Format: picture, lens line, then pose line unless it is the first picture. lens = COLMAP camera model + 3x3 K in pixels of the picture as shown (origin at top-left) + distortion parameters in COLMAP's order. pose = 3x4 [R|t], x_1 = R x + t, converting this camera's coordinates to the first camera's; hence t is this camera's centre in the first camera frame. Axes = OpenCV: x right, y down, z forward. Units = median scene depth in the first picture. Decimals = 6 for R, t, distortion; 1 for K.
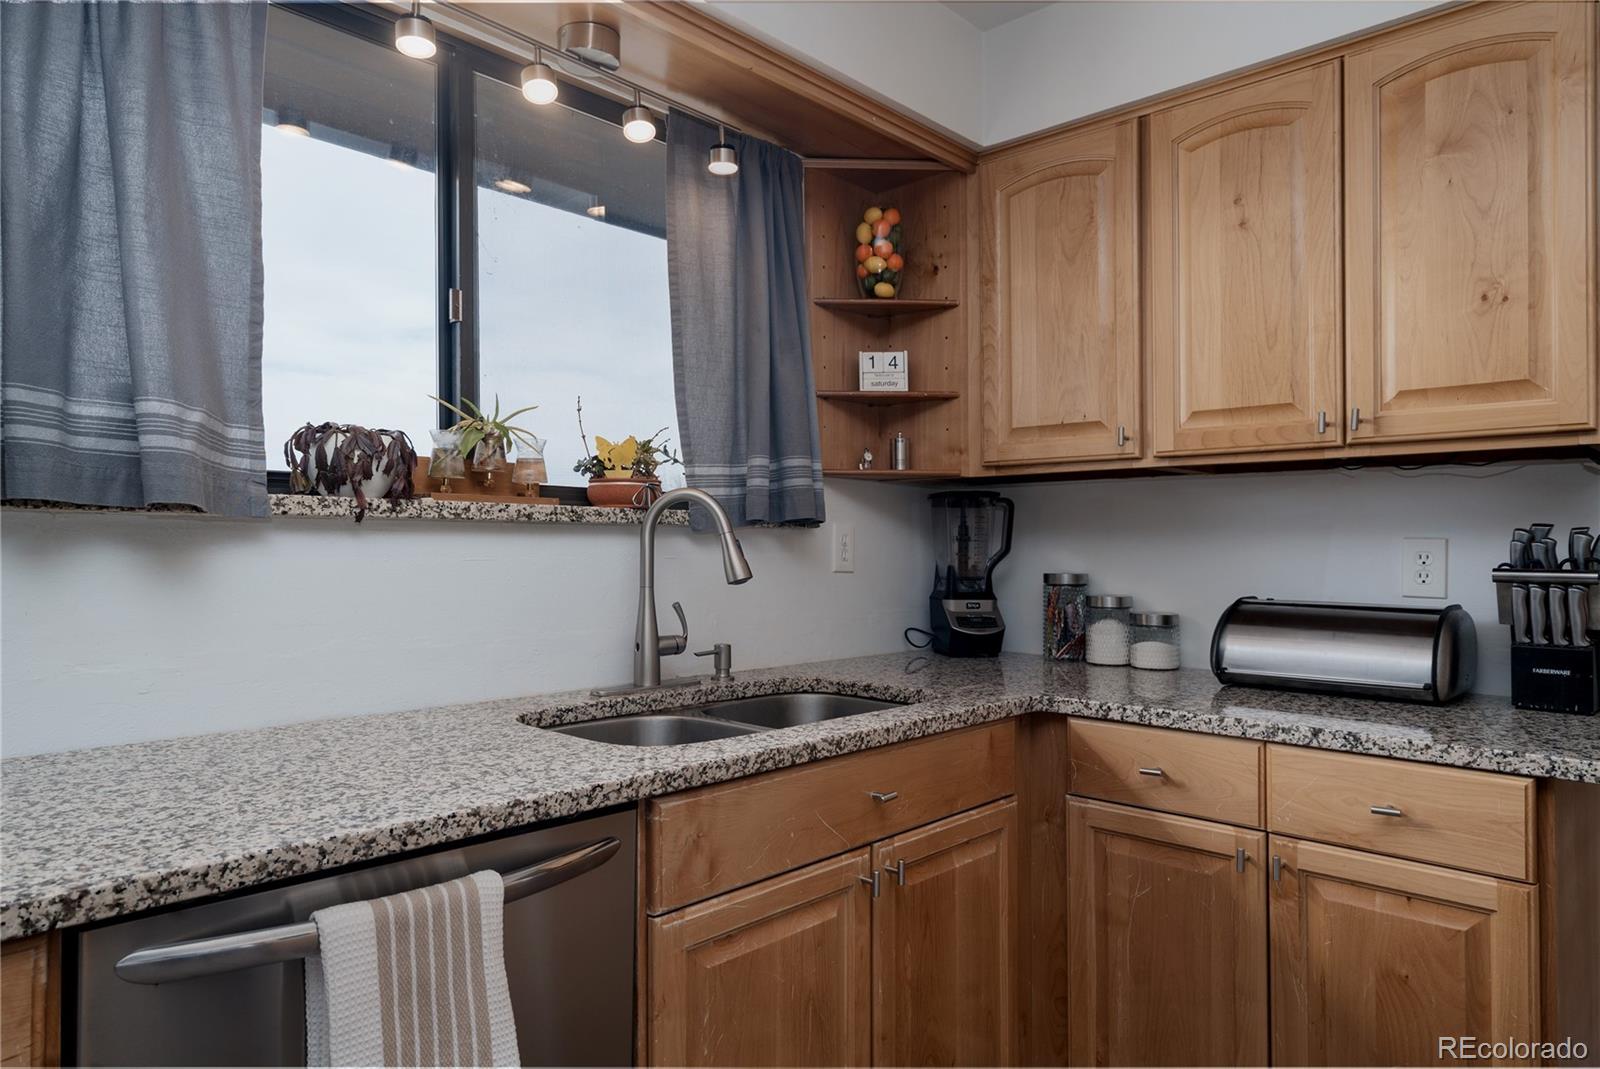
lens RADIAL K [[1038.5, 0, 795.7], [0, 1038.5, 529.8], [0, 0, 1]] dist [0.008571, 0.002682]
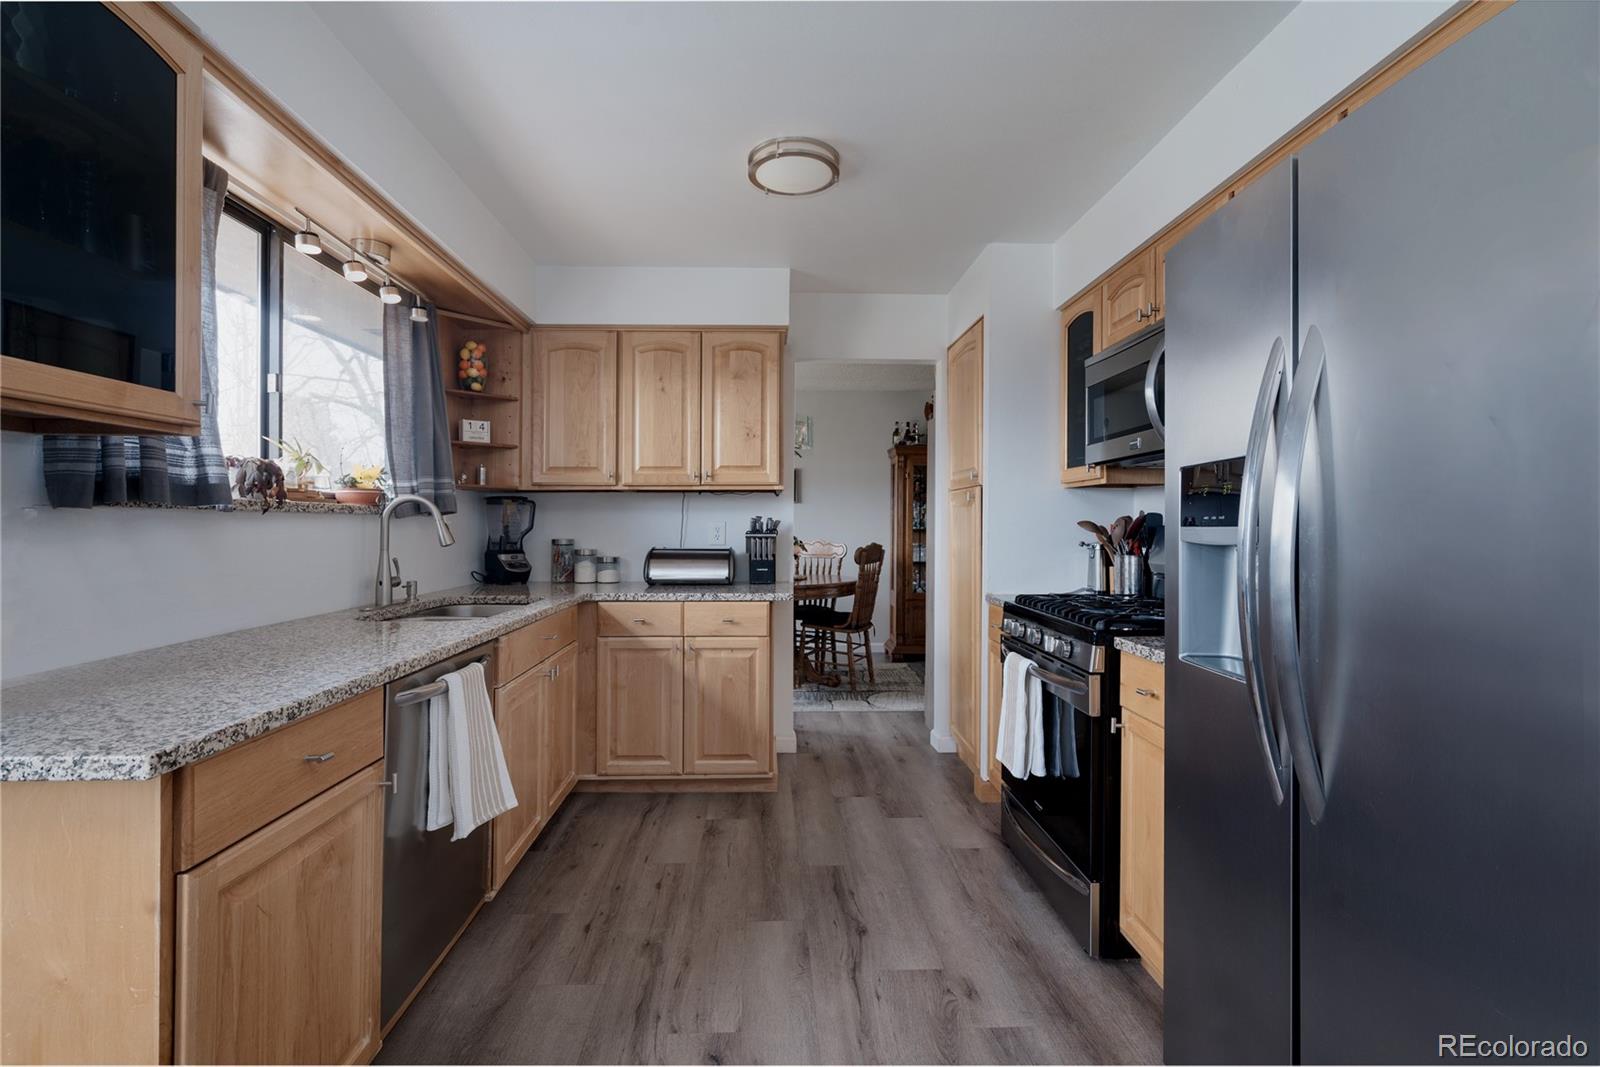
lens RADIAL K [[734.5, 0, 801.8], [0, 734.5, 535.0], [0, 0, 1]] dist [-0.002177, 0.000206]
pose [[0.699193, -0.015482, 0.714766, -0.509313], [-0.007966, 0.999535, 0.029443, -0.012648], [-0.714889, -0.026281, 0.698744, -0.374919]]
